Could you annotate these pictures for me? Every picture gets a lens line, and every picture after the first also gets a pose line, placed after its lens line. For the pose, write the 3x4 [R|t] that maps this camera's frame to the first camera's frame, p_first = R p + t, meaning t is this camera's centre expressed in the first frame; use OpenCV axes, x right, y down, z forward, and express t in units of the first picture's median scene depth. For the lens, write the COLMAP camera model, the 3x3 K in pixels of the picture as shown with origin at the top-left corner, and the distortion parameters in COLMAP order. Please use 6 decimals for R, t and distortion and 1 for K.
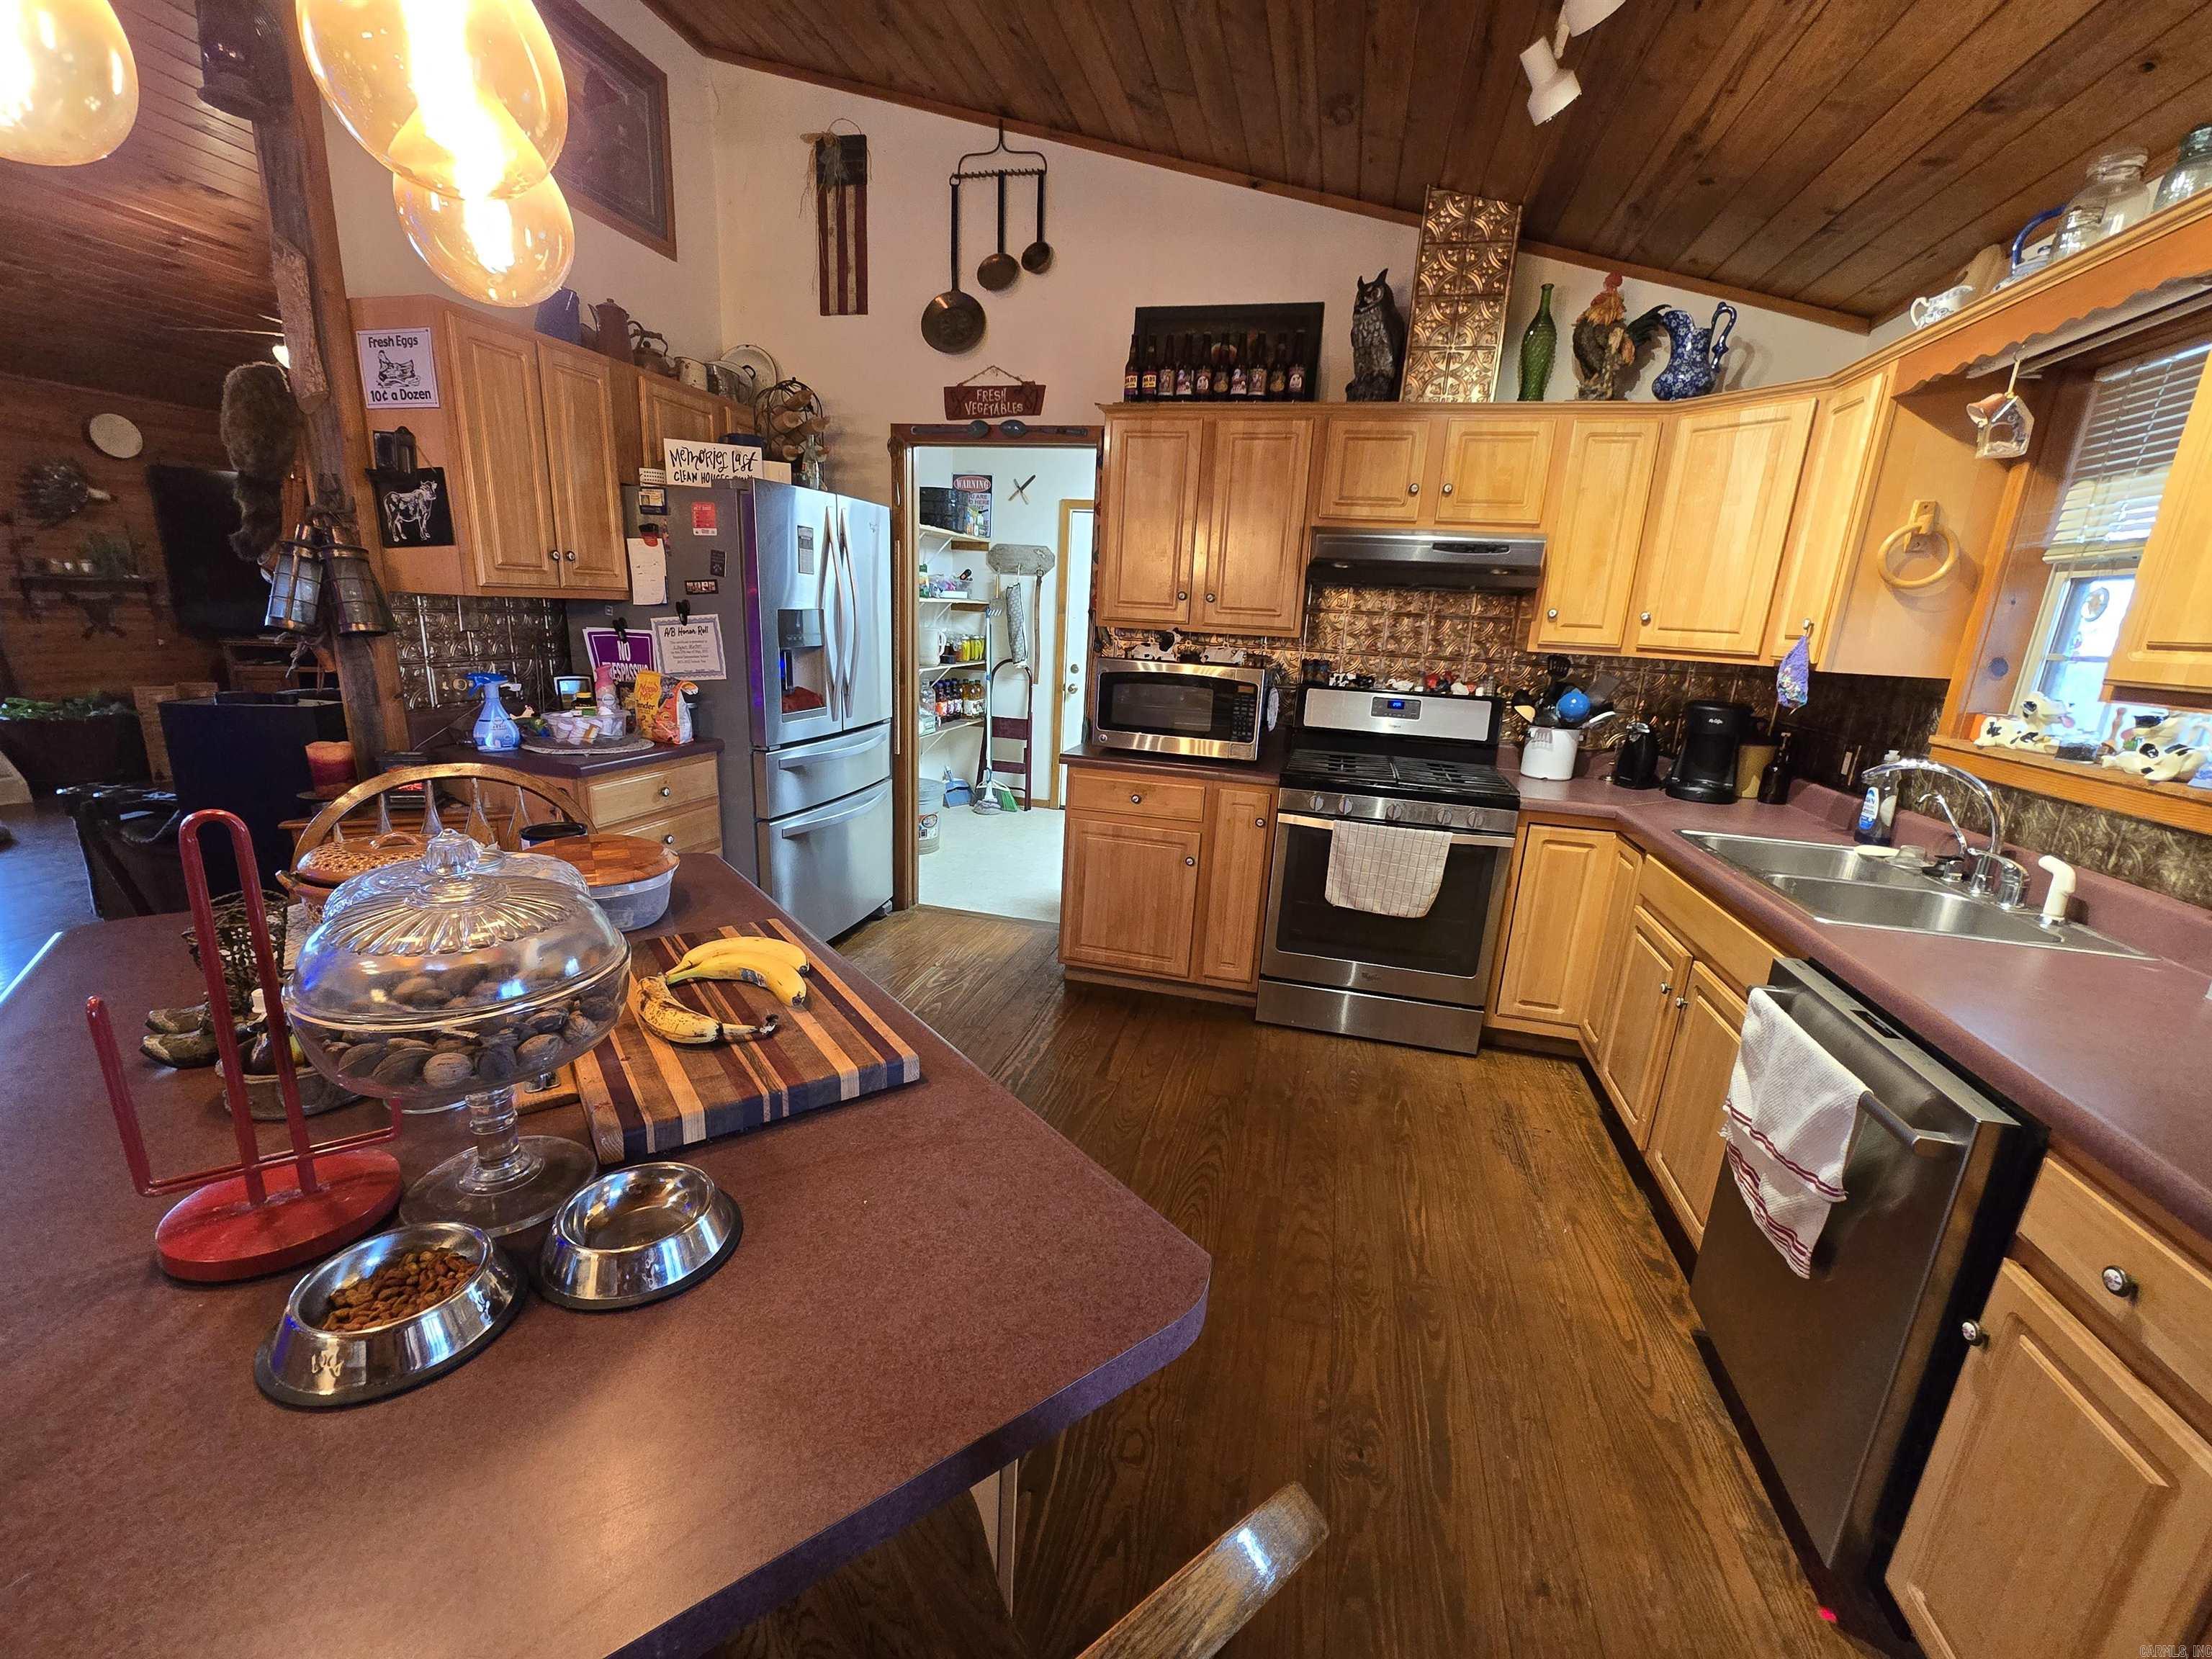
lens RADIAL K [[902.4, 0, 1096.1], [0, 902.4, 837.7], [0, 0, 1]] dist [-0.000036, -0.001085]
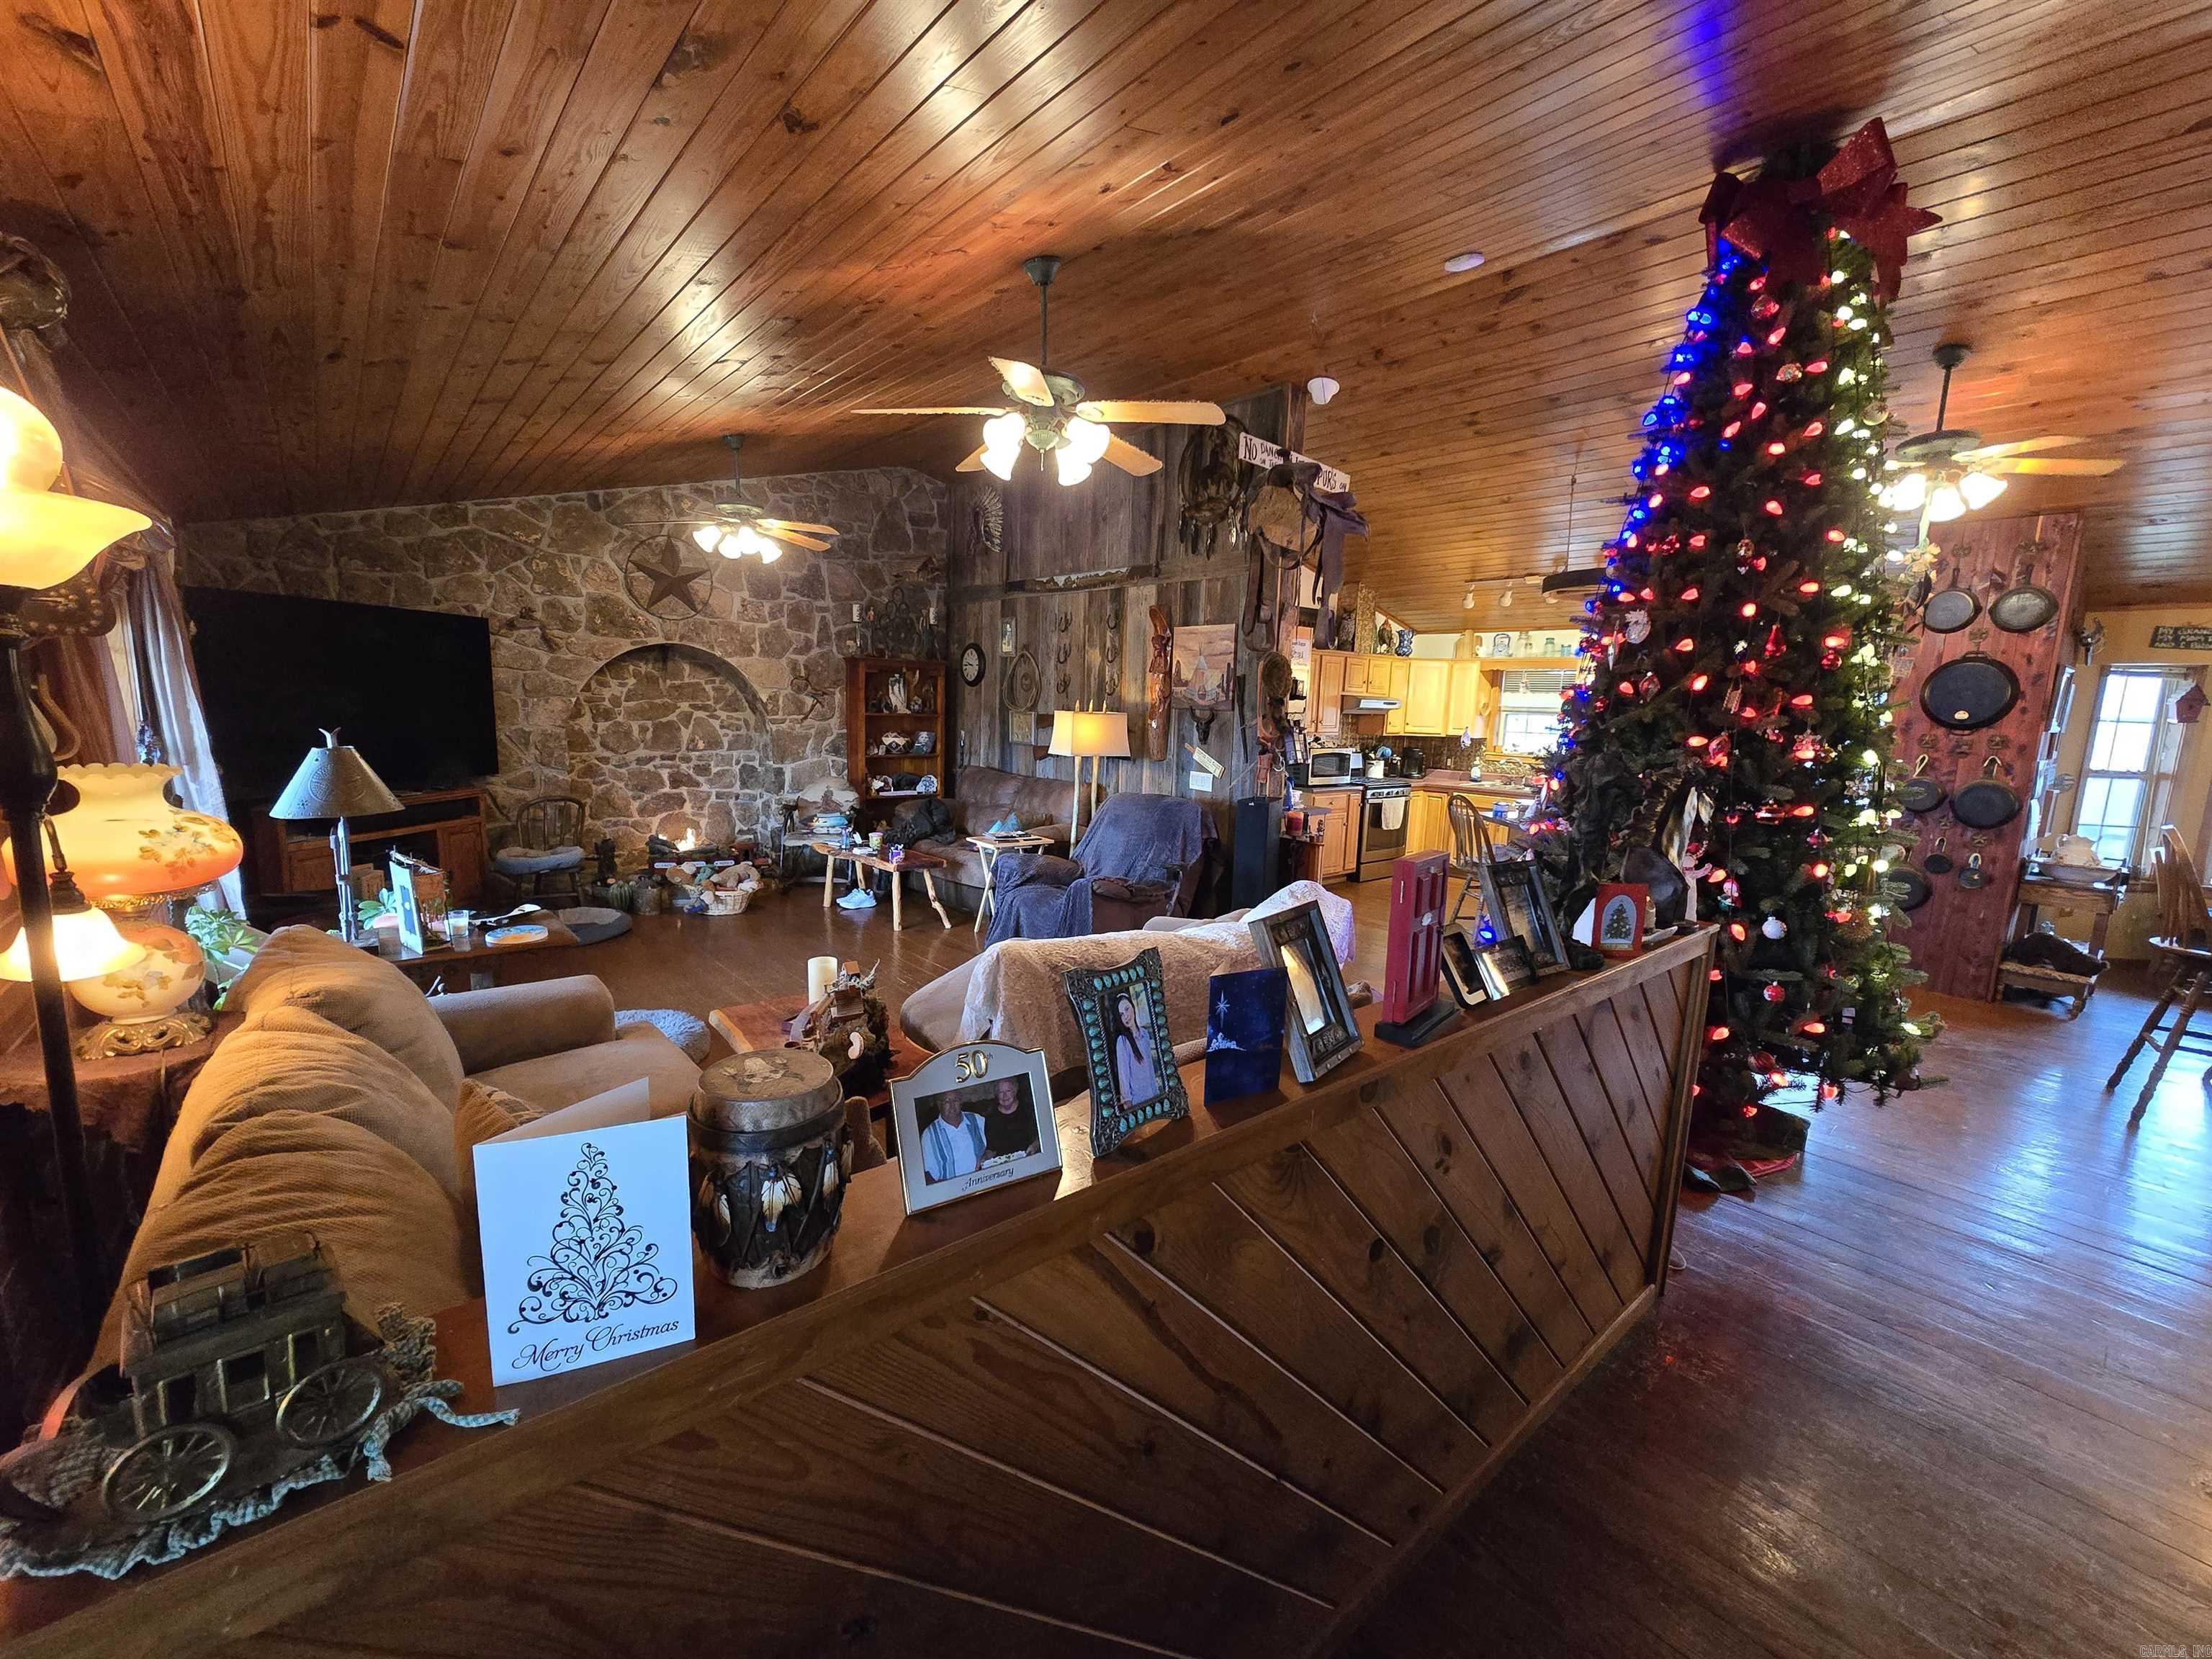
lens RADIAL K [[902.4, 0, 1098.8], [0, 902.4, 838.4], [0, 0, 1]] dist [-0.000036, -0.001085]
pose [[0.576328, -0.155196, 0.802346, -2.520546], [0.199075, 0.978888, 0.046348, -0.205231], [-0.792600, 0.133016, 0.595056, 0.040158]]
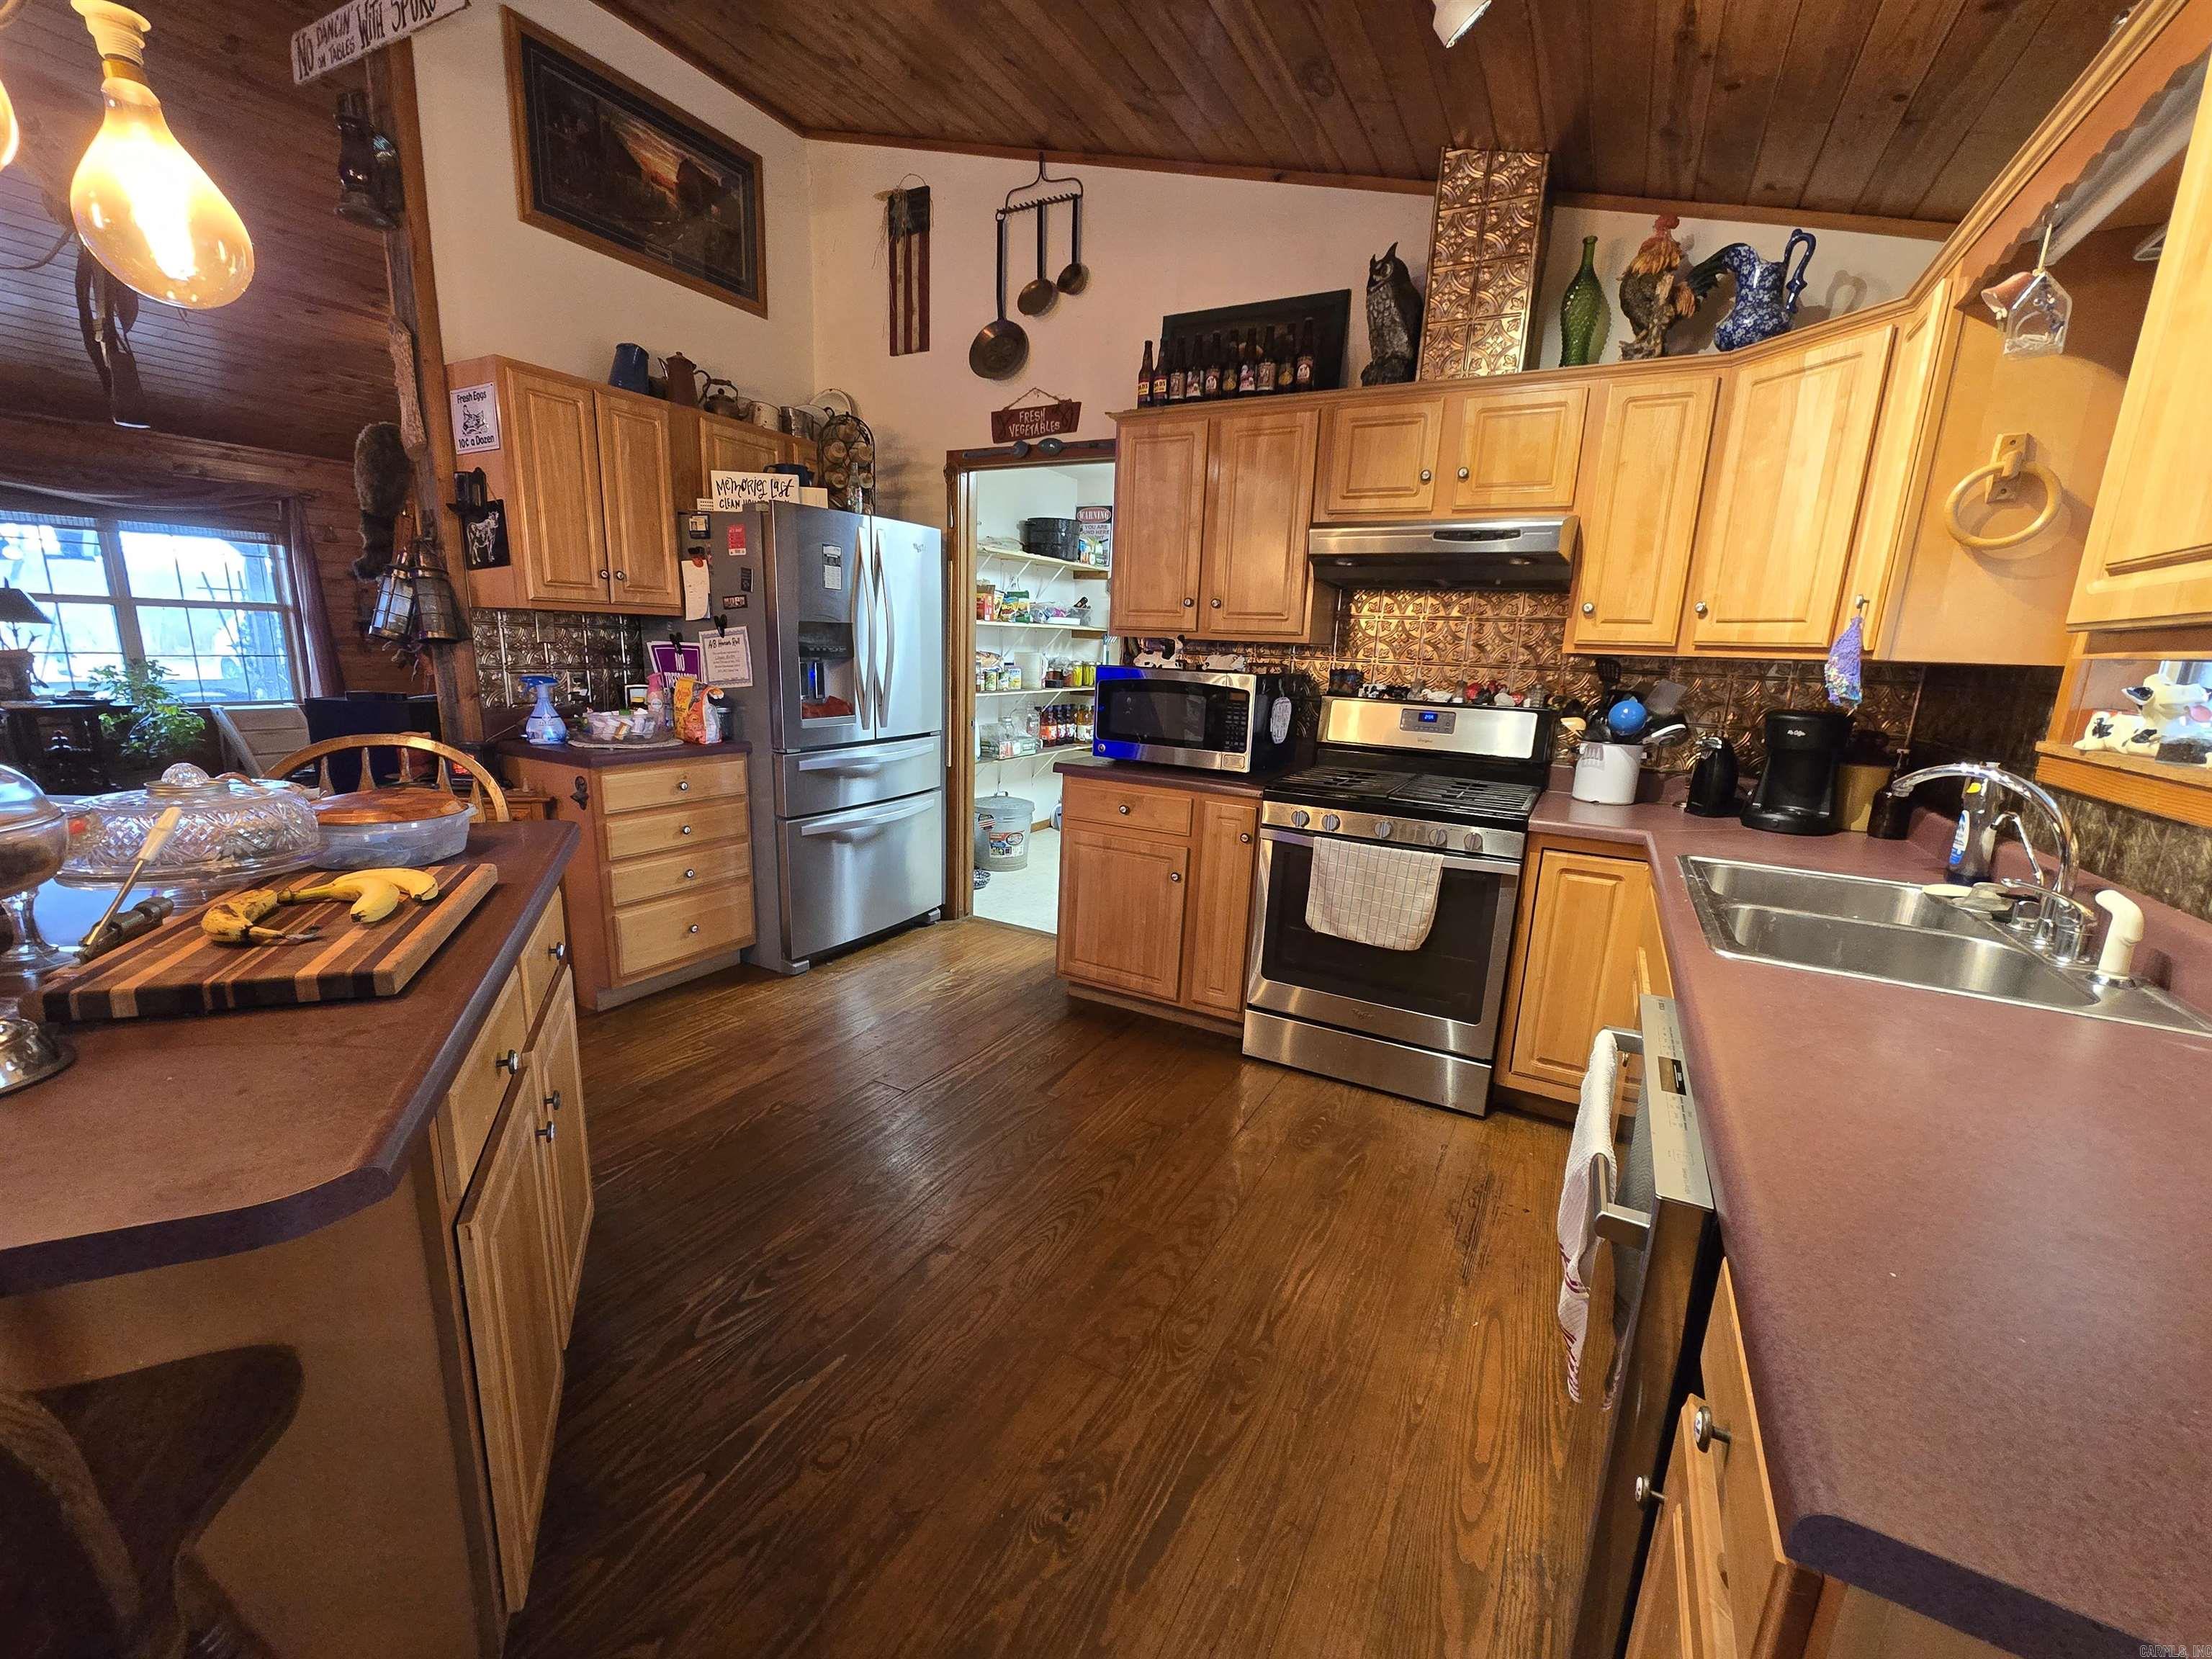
lens RADIAL K [[902.4, 0, 1099.8], [0, 902.4, 837.2], [0, 0, 1]] dist [-0.000036, -0.001085]
pose [[0.968648, 0.039522, -0.245274, 0.274822], [-0.051329, 0.997801, -0.041934, 0.030289], [0.243078, 0.053209, 0.968546, 0.063857]]
